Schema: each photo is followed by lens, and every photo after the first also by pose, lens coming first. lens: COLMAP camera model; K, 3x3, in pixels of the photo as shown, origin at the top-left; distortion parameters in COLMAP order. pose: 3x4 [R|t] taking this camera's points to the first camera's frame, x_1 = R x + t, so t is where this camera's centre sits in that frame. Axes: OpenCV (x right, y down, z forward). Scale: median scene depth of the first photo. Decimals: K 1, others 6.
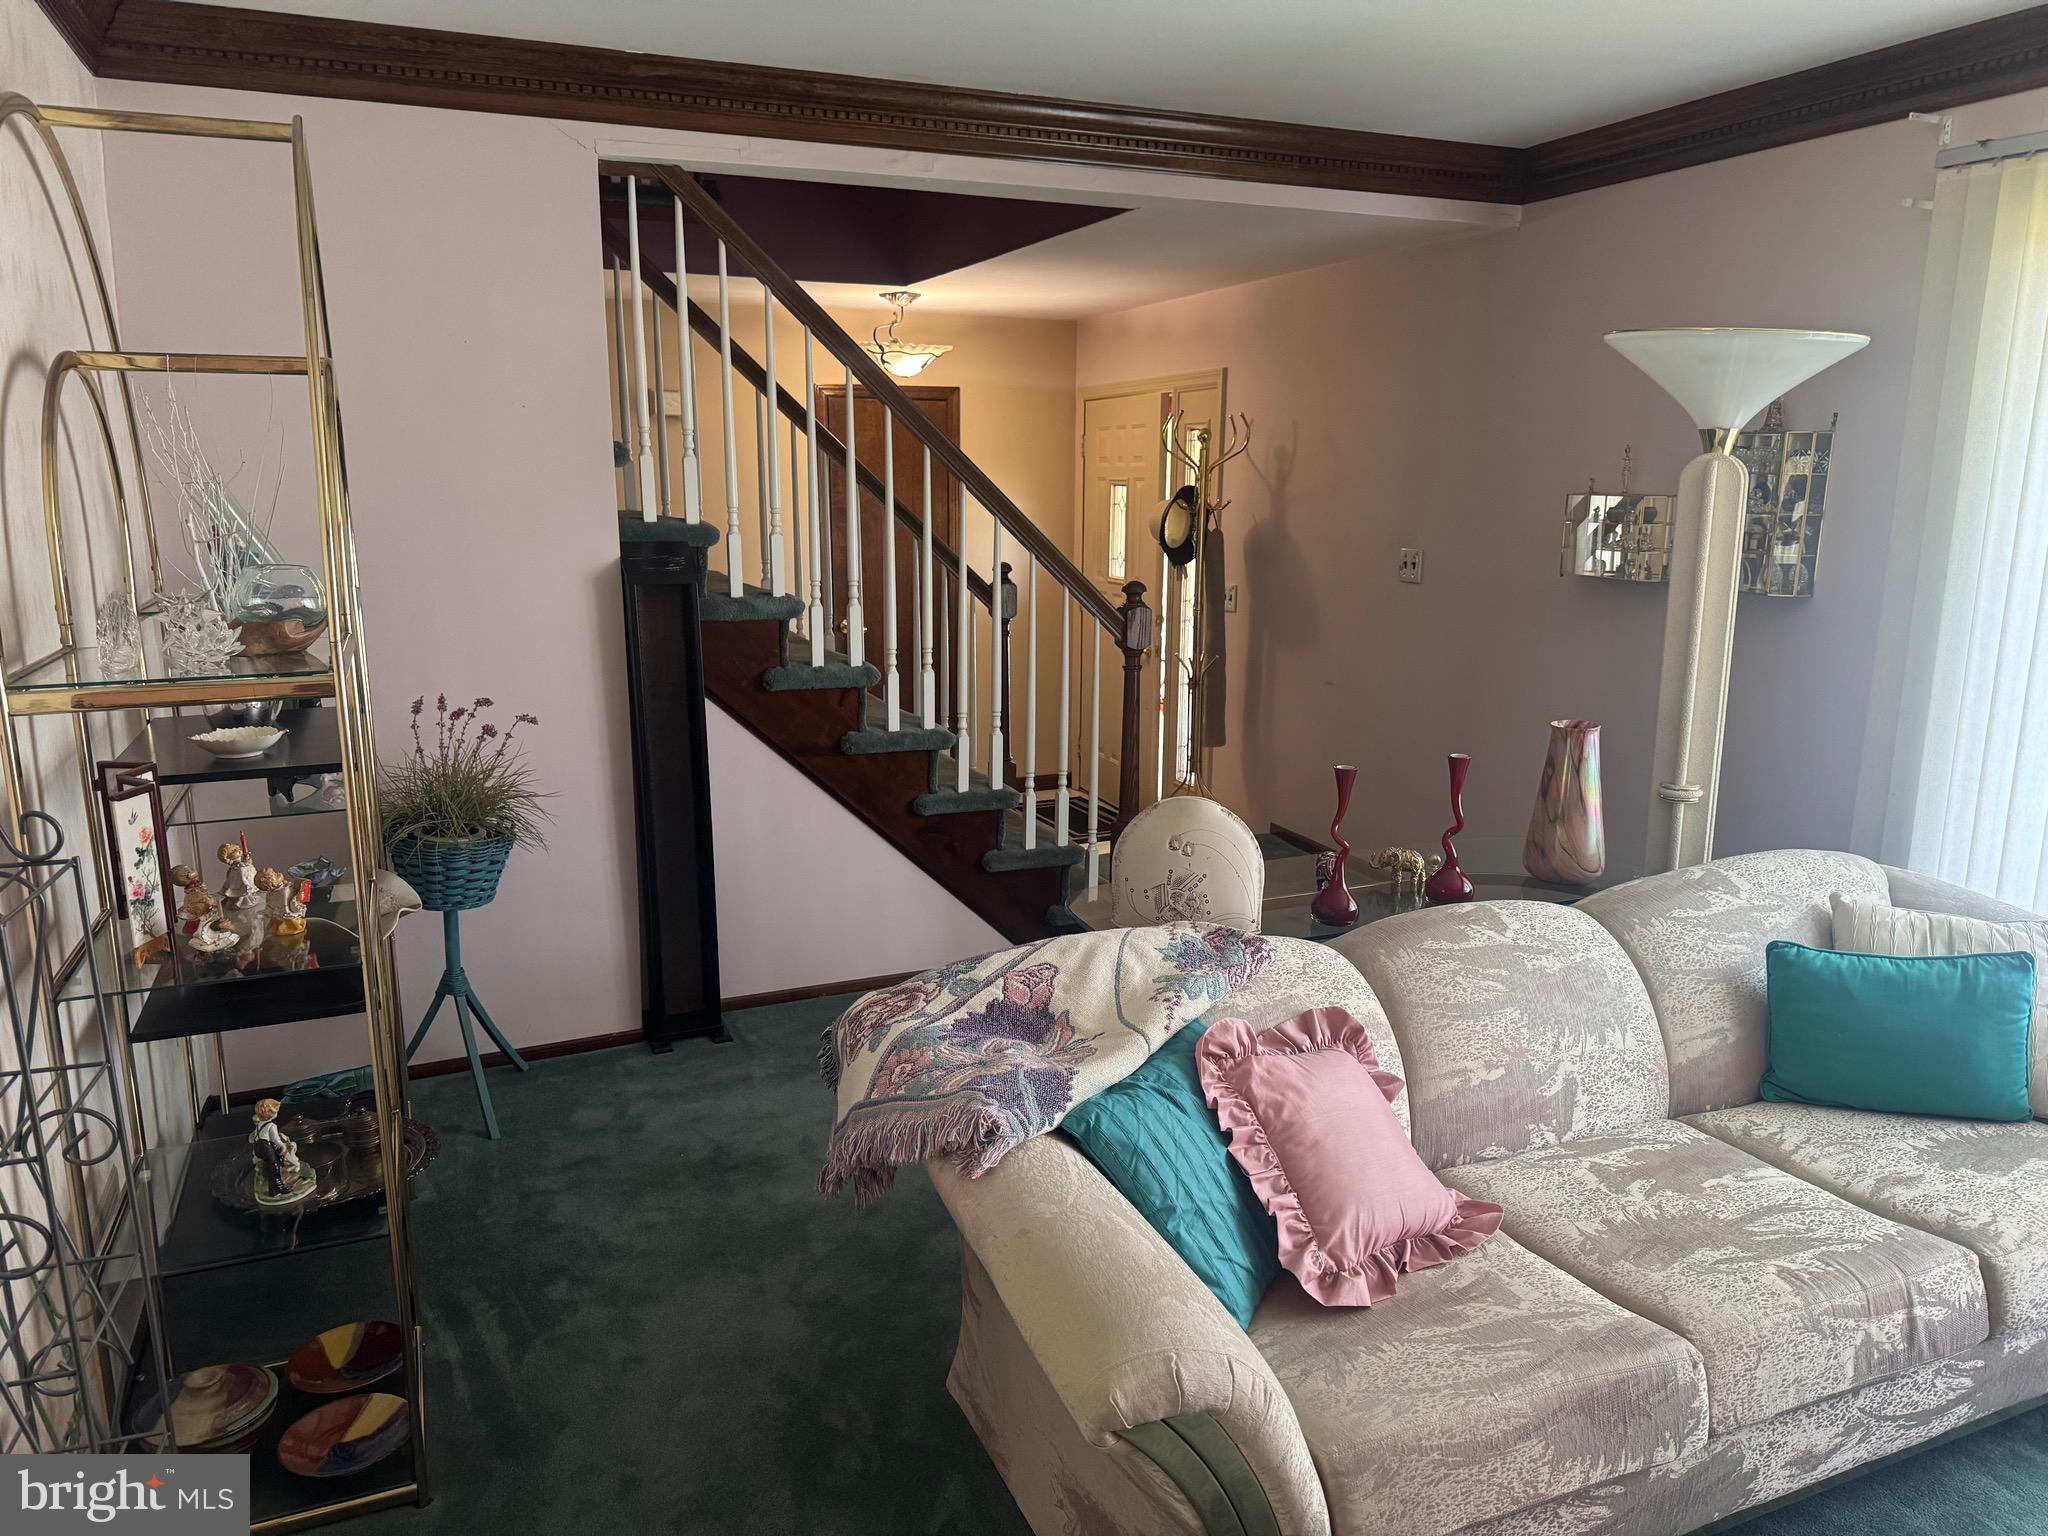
lens RADIAL K [[1432.0, 0, 1021.7], [0, 1432.0, 761.7], [0, 0, 1]] dist [0.044235, -0.061225]
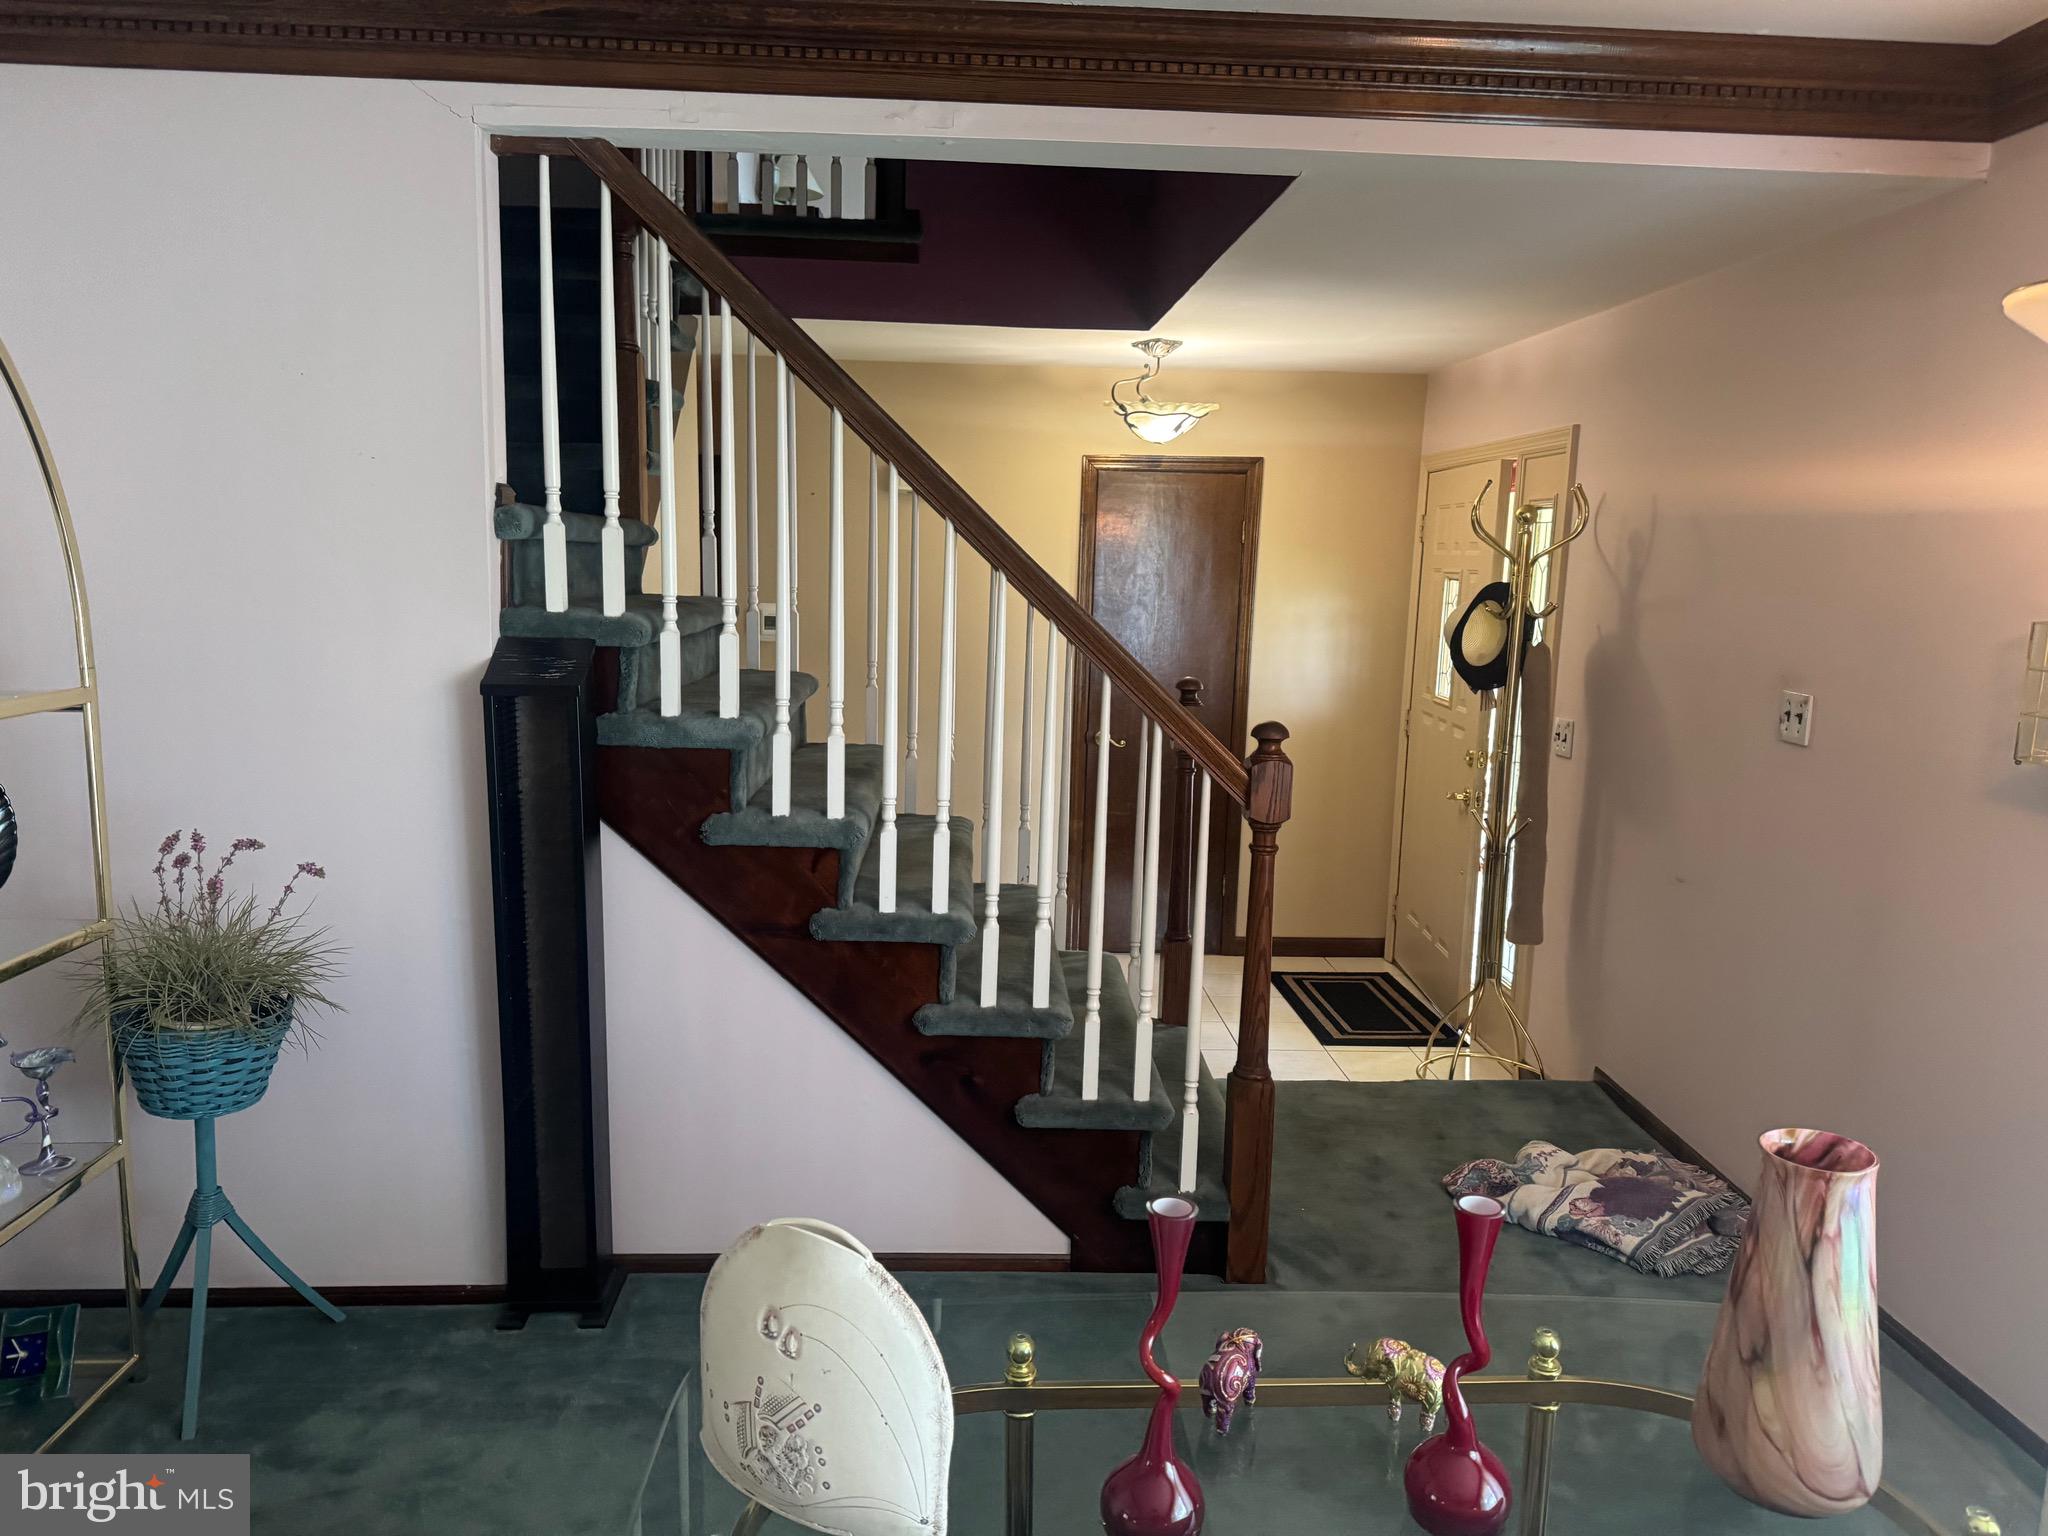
lens RADIAL K [[1432.0, 0, 1021.7], [0, 1432.0, 761.7], [0, 0, 1]] dist [0.044235, -0.061225]
pose [[0.939434, 0.071015, -0.335292, 0.285343], [-0.089753, 0.995132, -0.040704, -0.101144], [0.330769, 0.068332, 0.941235, 0.477666]]
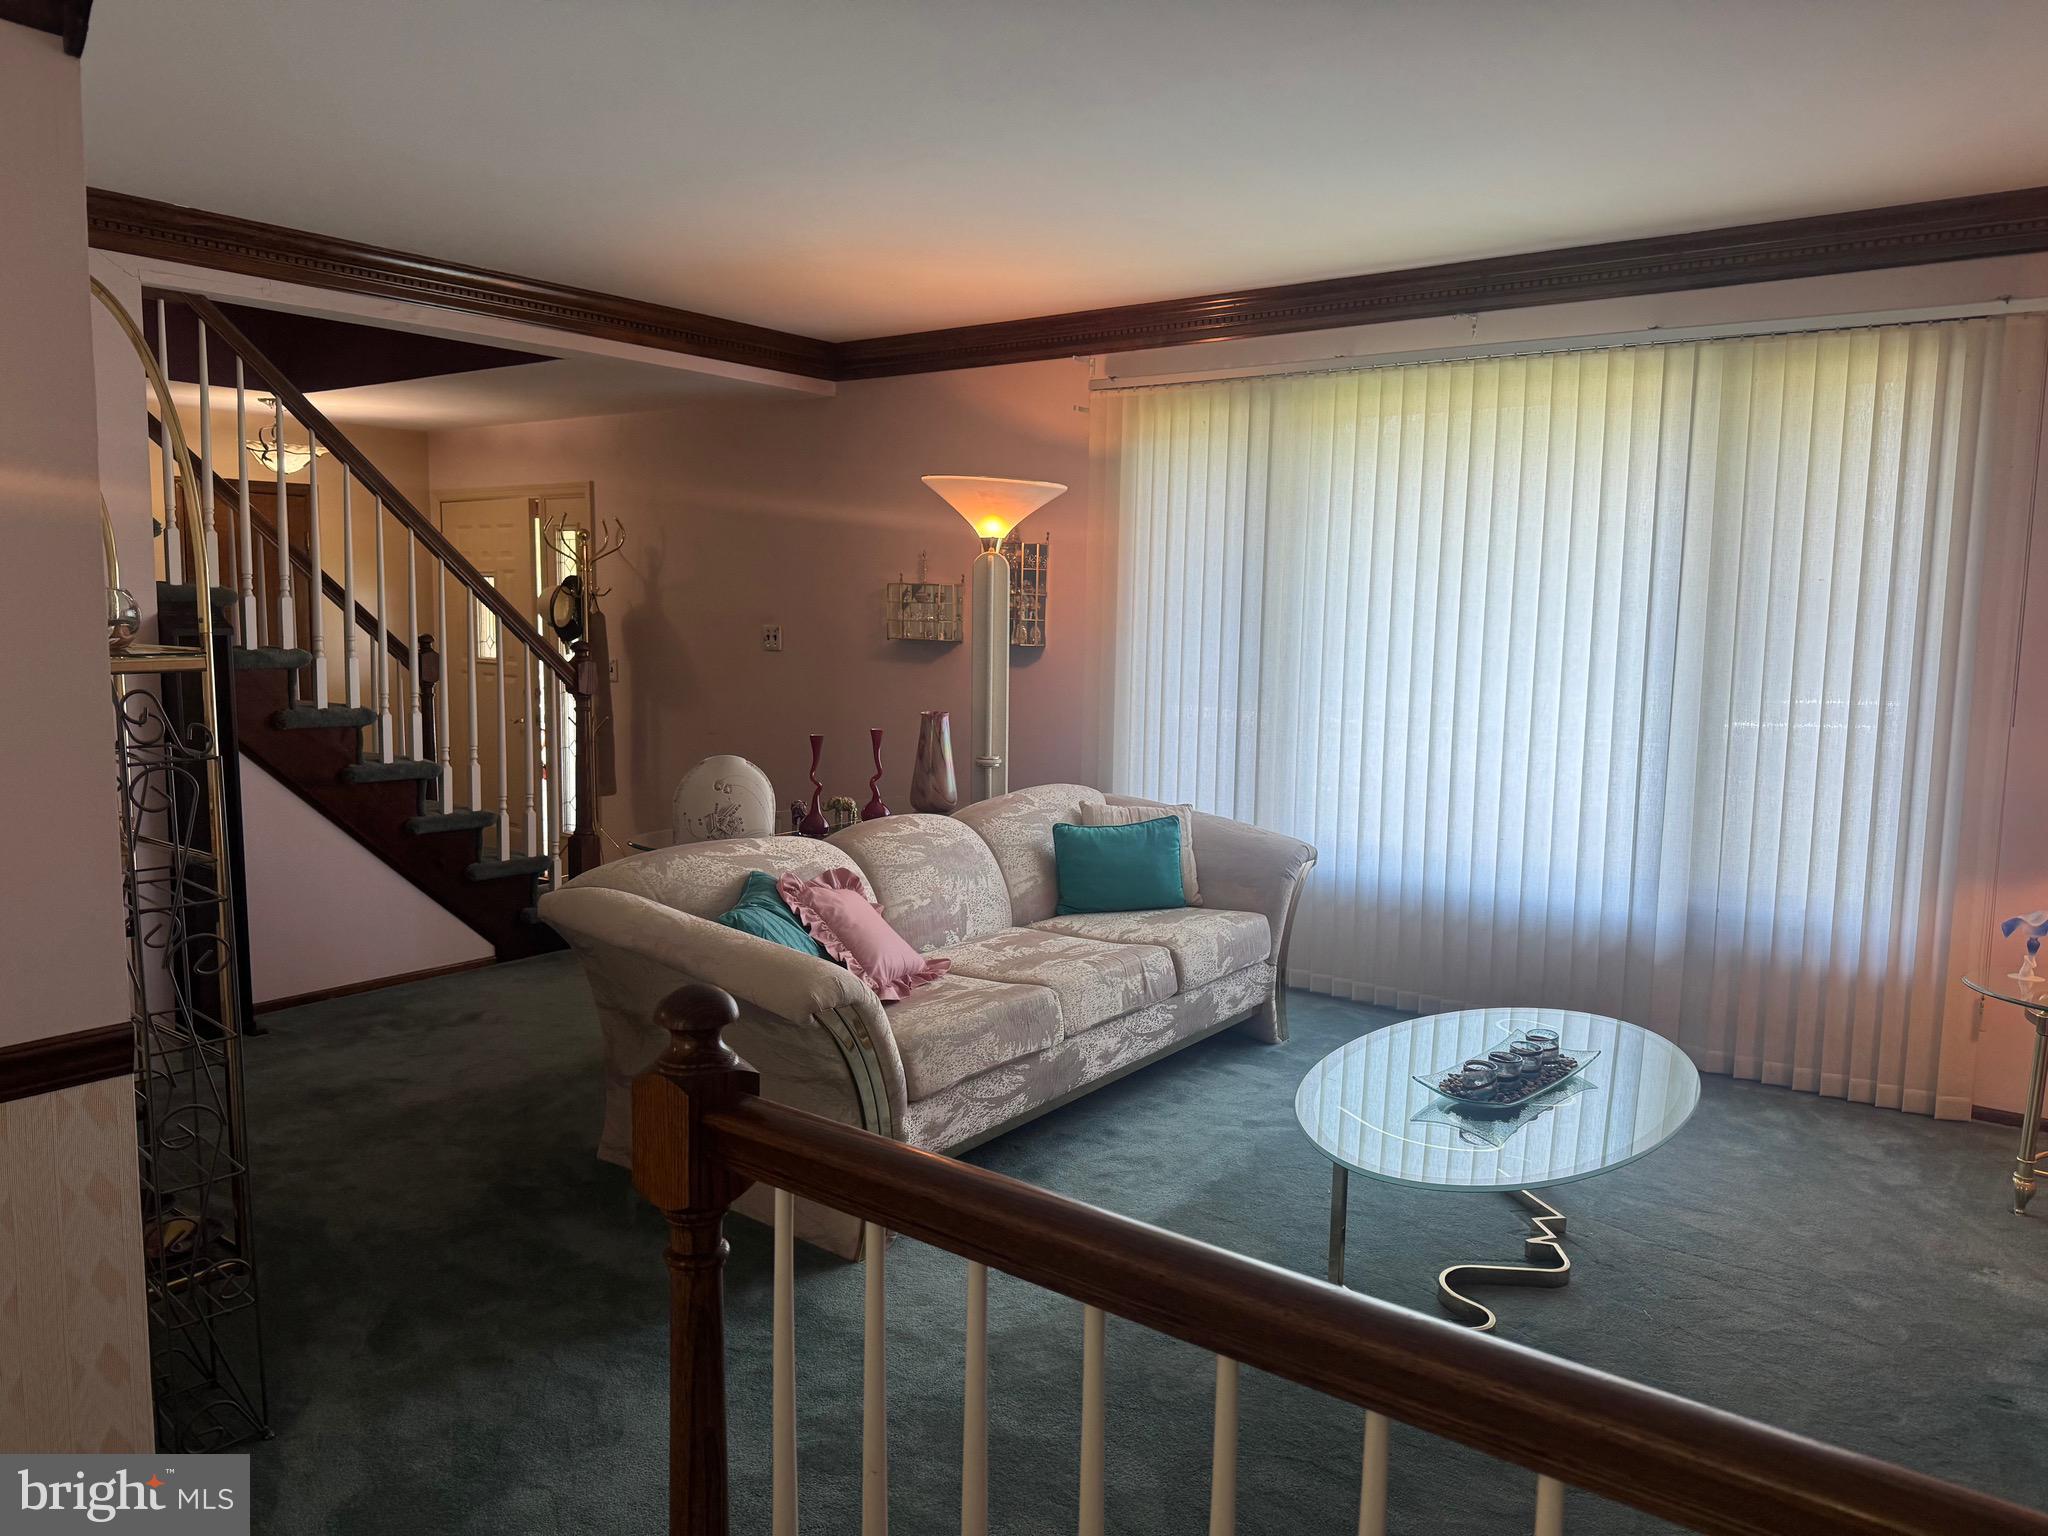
lens RADIAL K [[1456.2, 0, 1022.1], [0, 1456.2, 674.2], [0, 0, 1]] dist [0.073070, -0.001031]
pose [[0.870190, -0.013371, 0.492535, -0.324882], [0.081757, 0.989692, -0.117578, 0.127481], [-0.485886, 0.142584, 0.862313, -0.449864]]
